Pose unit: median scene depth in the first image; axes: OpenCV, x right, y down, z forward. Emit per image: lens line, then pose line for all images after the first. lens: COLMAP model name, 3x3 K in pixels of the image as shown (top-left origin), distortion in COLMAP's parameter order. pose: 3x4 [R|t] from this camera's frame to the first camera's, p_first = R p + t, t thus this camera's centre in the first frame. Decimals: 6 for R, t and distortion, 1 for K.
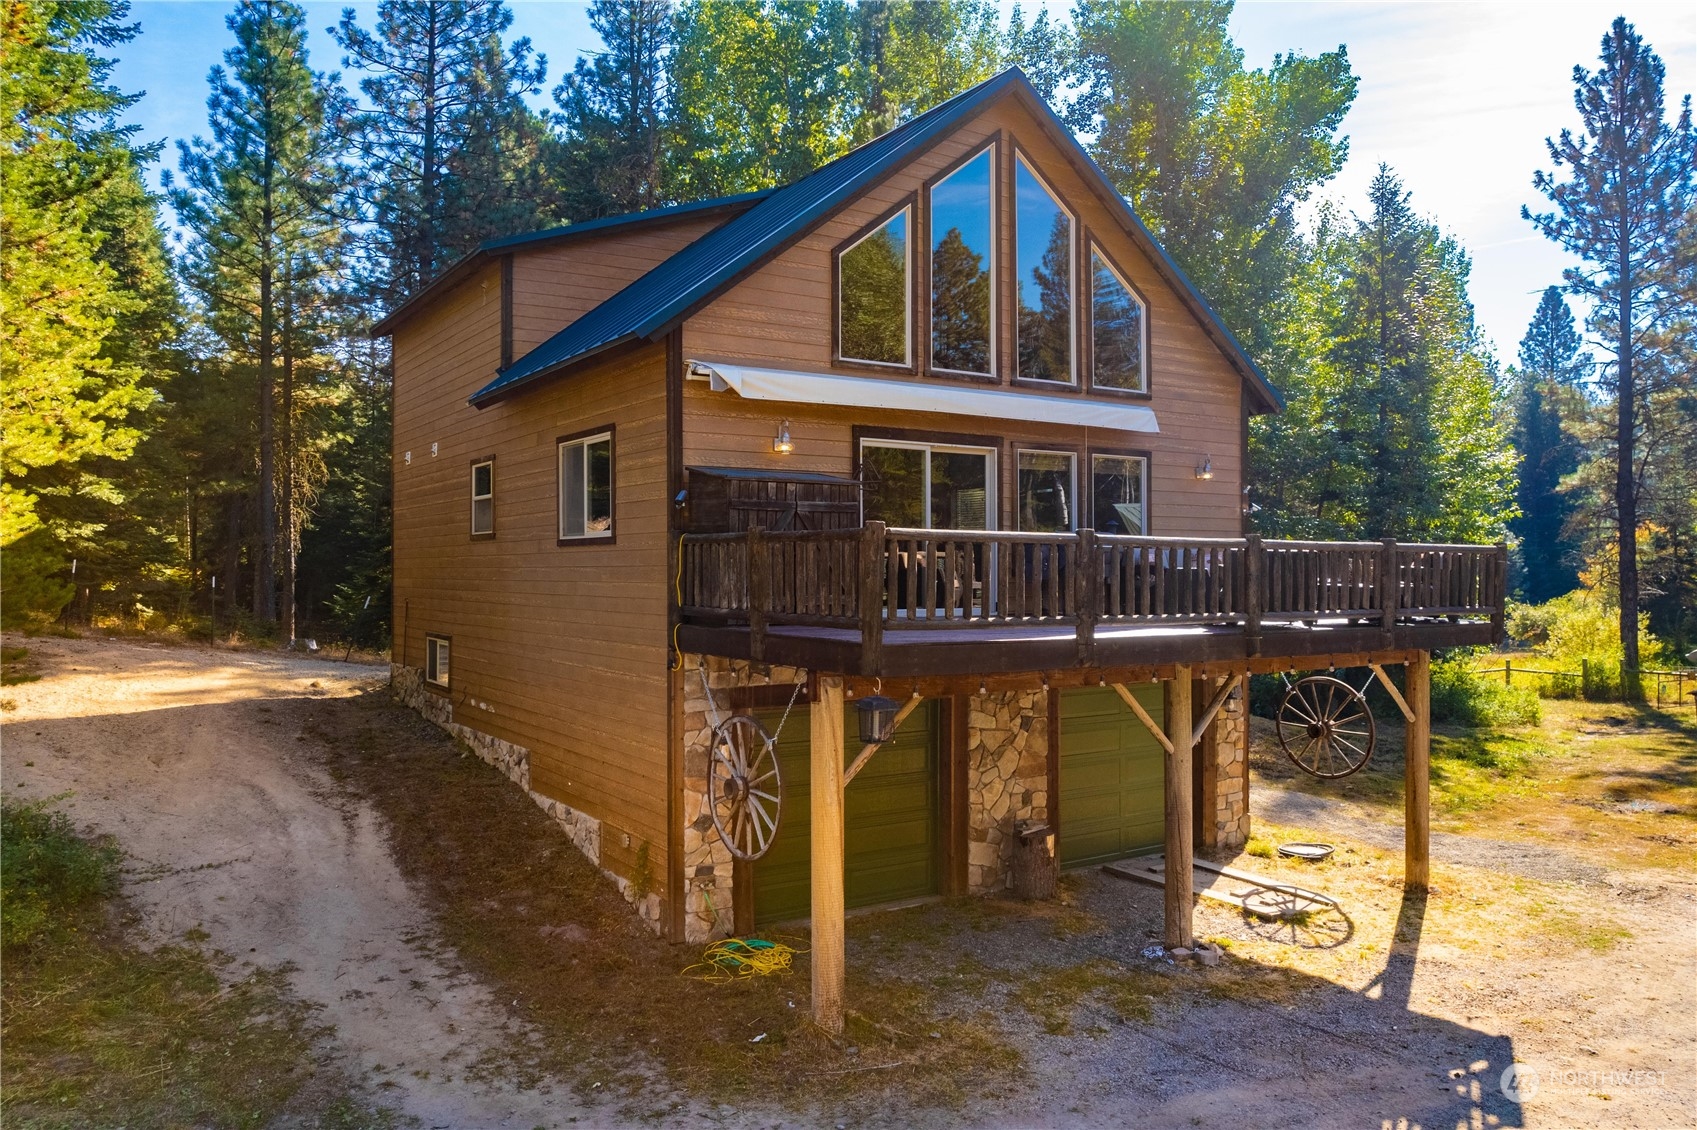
lens RADIAL K [[1100.0, 0, 794.0], [0, 1100.0, 567.4], [0, 0, 1]] dist [-0.033897, 0.015763]
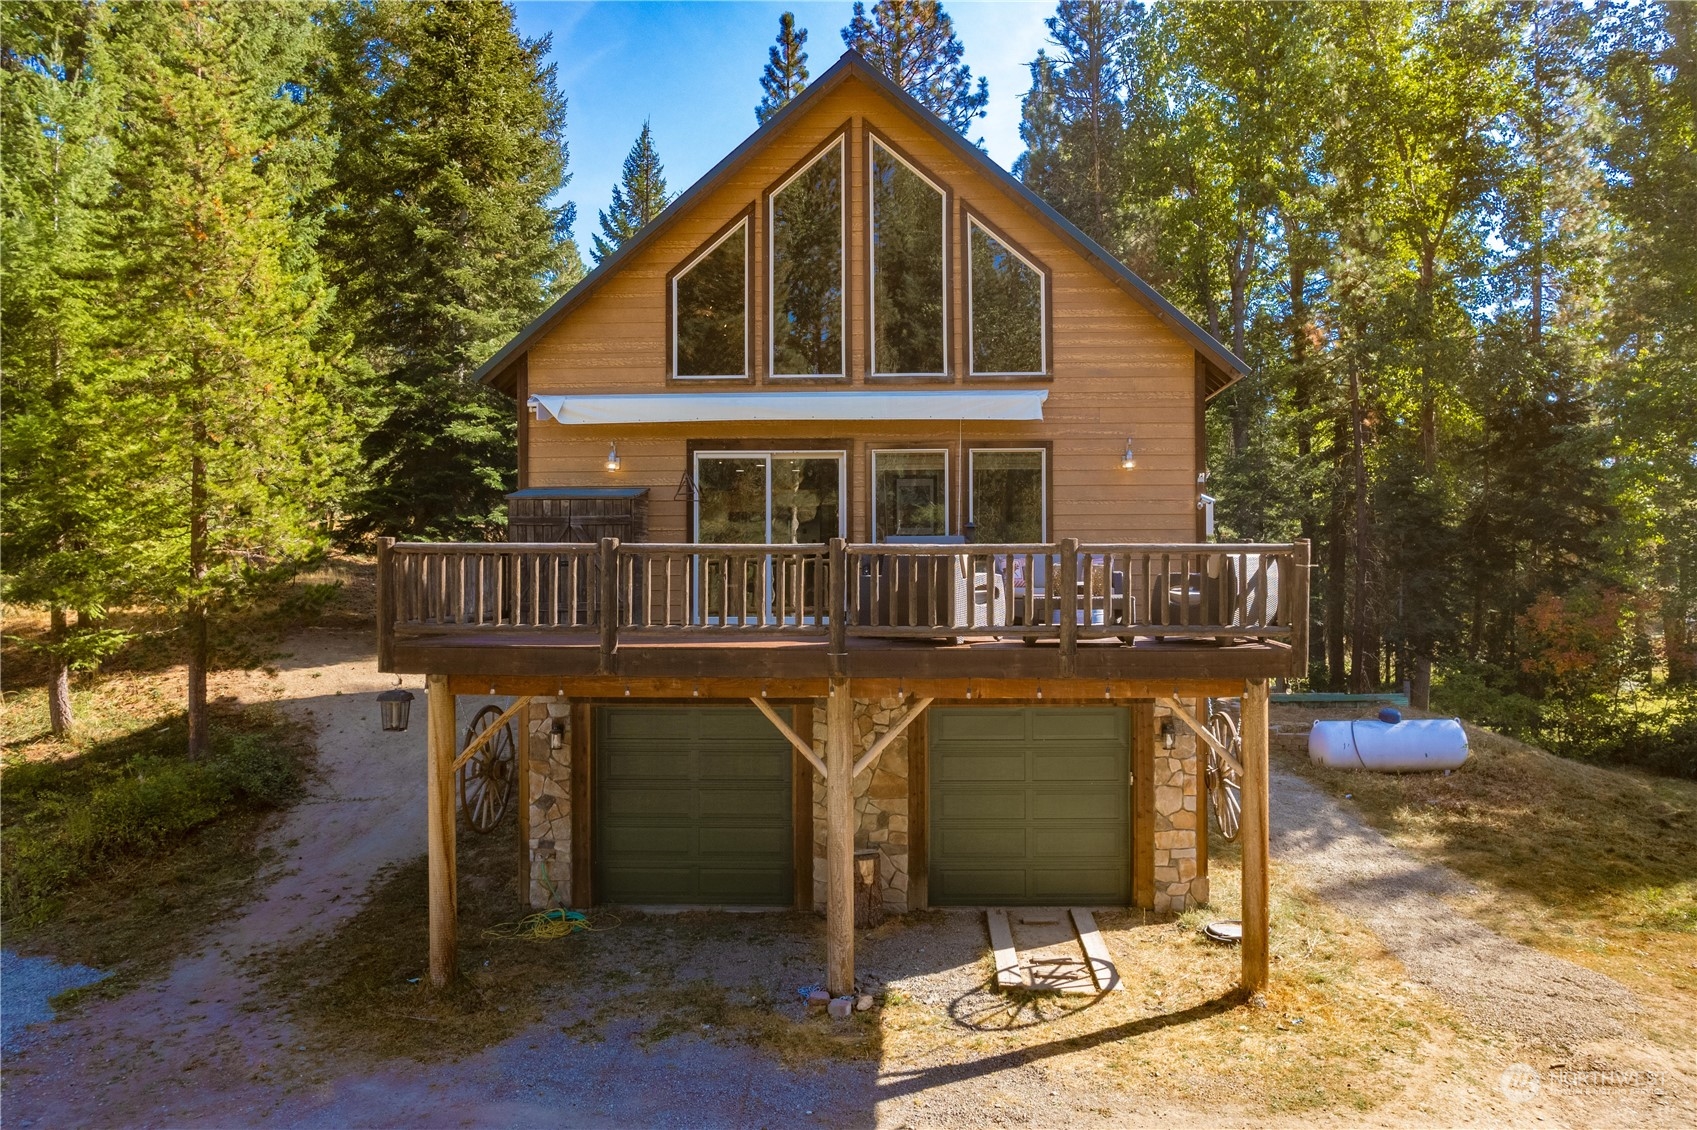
lens RADIAL K [[1100.0, 0, 861.8], [0, 1100.0, 570.5], [0, 0, 1]] dist [-0.033897, 0.015763]
pose [[0.841343, -0.005366, -0.540474, 0.765174], [0.004938, 0.999985, -0.002243, -0.001952], [0.540478, -0.000782, 0.841358, 0.213497]]
